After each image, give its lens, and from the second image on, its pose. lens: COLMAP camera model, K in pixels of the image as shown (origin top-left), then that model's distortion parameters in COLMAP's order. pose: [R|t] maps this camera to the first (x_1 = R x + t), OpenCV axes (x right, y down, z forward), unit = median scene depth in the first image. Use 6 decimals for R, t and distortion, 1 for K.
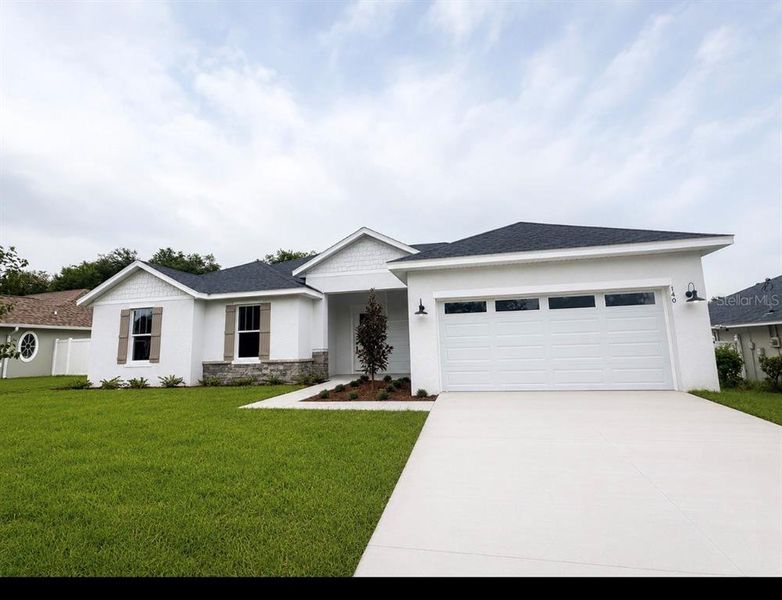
lens RADIAL K [[404.5, 0, 388.7], [0, 404.5, 269.7], [0, 0, 1]] dist [-0.009747, 0.000027]
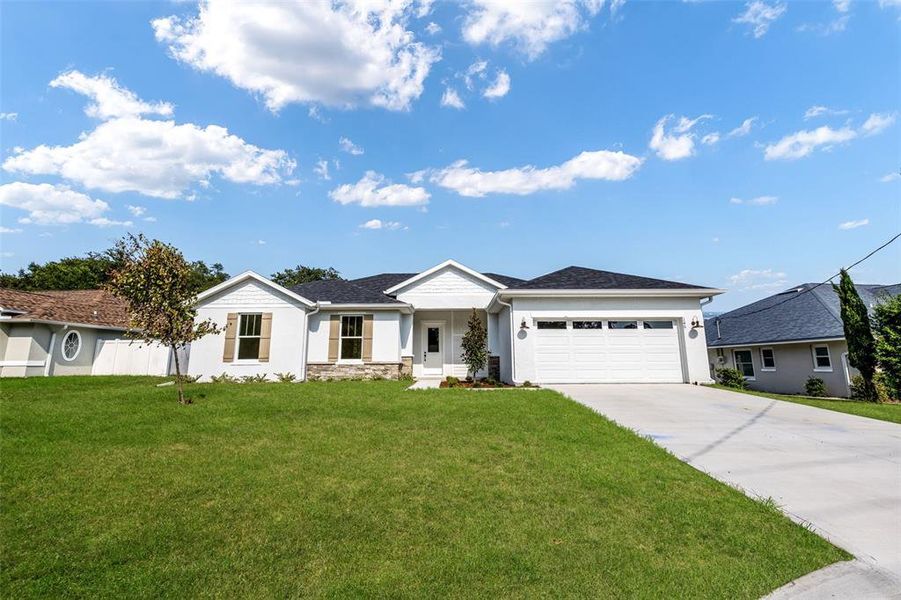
lens RADIAL K [[378.8, 0, 450.5], [0, 378.8, 300.0], [0, 0, 1]] dist [0.000619, 0.000054]
pose [[0.971300, 0.065588, 0.228637, -0.327239], [-0.069559, 0.997534, 0.009346, 0.013512], [-0.227460, -0.024982, 0.973467, -0.140174]]
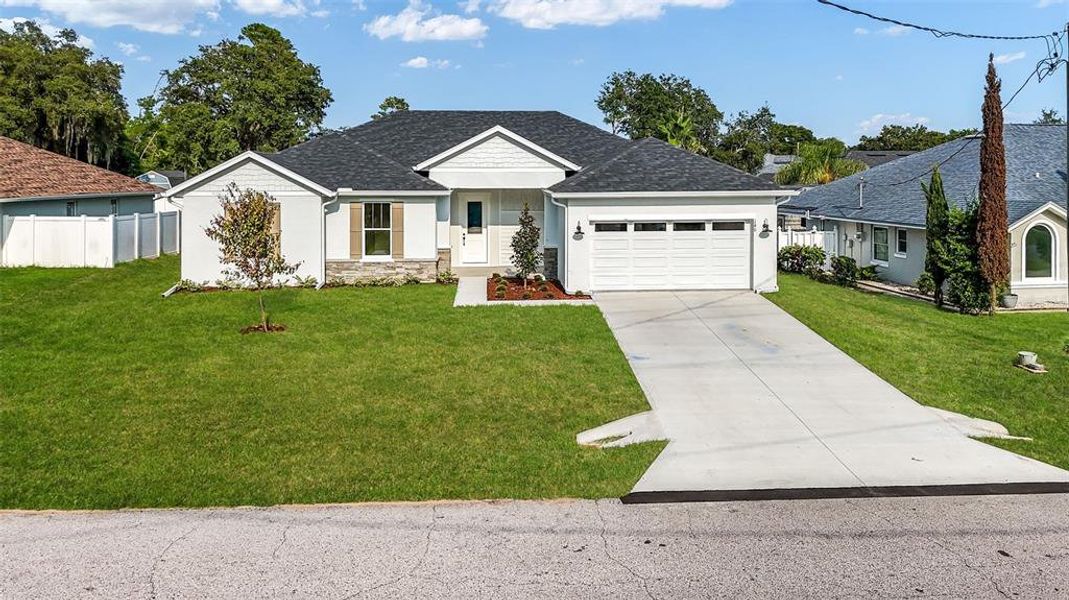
lens RADIAL K [[828.4, 0, 550.4], [0, 828.4, 160.8], [0, 0, 1]] dist [0.020341, -0.007010]
pose [[0.951180, 0.032920, 0.306877, -0.568122], [-0.088263, 0.981784, 0.168255, -0.378116], [-0.295748, -0.187127, 0.936759, -0.951179]]
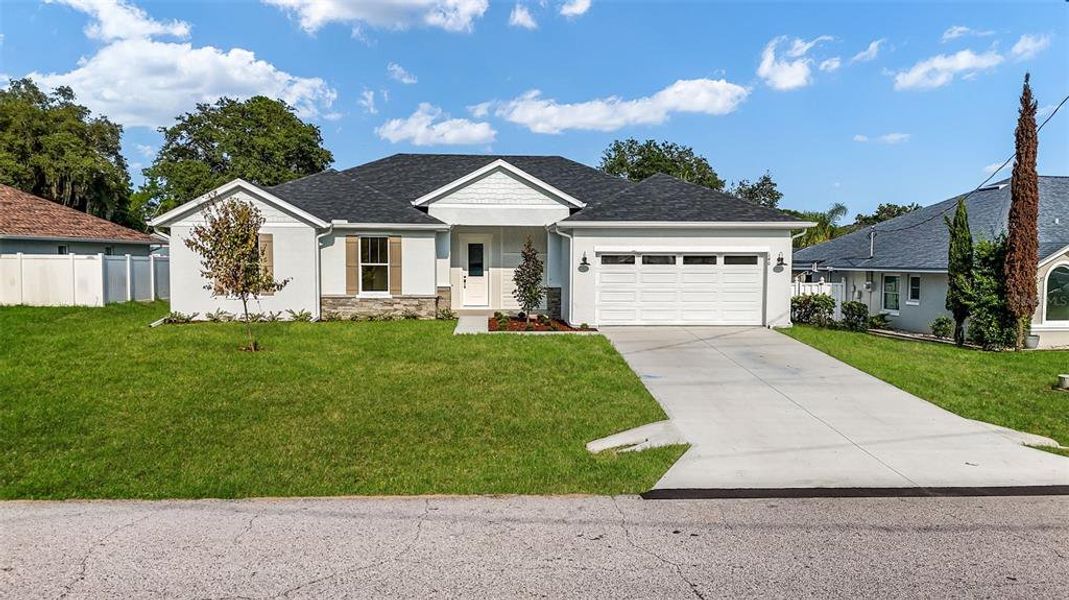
lens RADIAL K [[794.0, 0, 546.3], [0, 794.0, 297.7], [0, 0, 1]] dist [0.040131, -0.038653]
pose [[0.952207, 0.020068, 0.304793, -0.527587], [-0.092559, 0.969881, 0.225308, -0.222010], [-0.291091, -0.242752, 0.925385, -0.829639]]
